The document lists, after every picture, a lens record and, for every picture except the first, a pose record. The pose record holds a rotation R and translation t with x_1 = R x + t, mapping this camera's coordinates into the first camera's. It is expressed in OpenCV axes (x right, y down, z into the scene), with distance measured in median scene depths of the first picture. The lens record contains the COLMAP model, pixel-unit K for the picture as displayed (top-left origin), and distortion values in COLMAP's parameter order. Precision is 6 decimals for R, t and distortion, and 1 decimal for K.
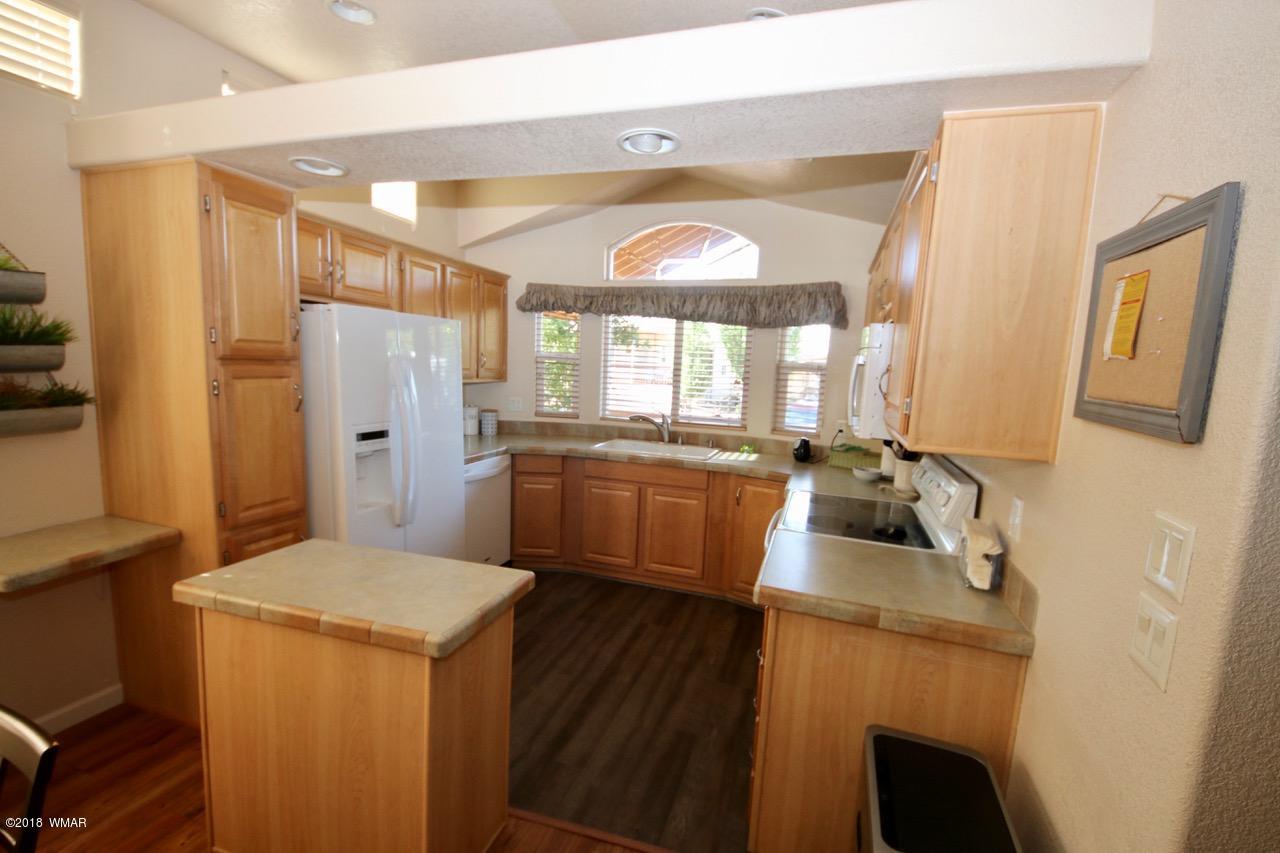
lens RADIAL K [[562.1, 0, 634.2], [0, 562.1, 437.7], [0, 0, 1]] dist [0.033469, -0.026085]
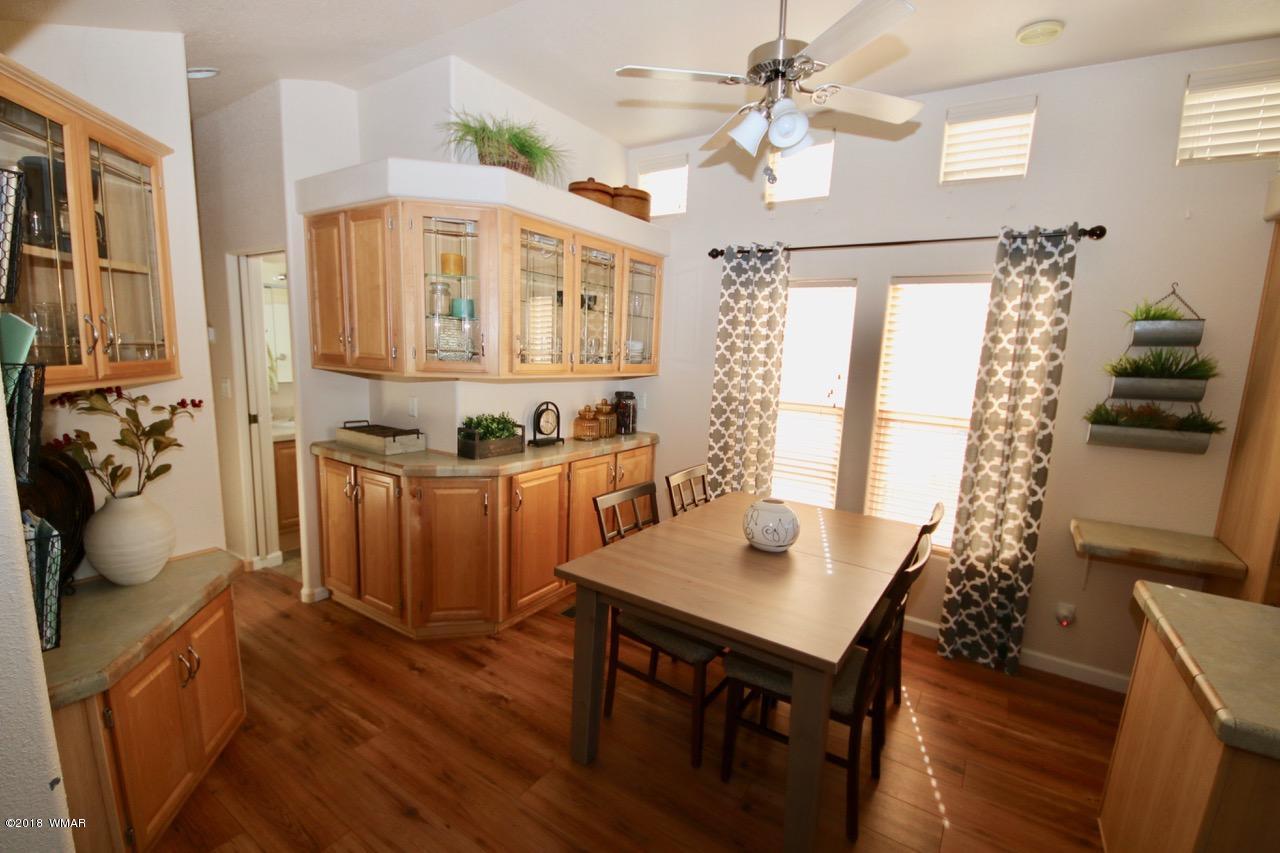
lens RADIAL K [[562.1, 0, 634.2], [0, 562.1, 437.7], [0, 0, 1]] dist [0.033469, -0.026085]
pose [[-0.253939, 0.099670, -0.962071, 0.227156], [-0.181058, 0.972195, 0.148509, -0.004416], [0.950123, 0.211903, -0.228832, 0.096115]]
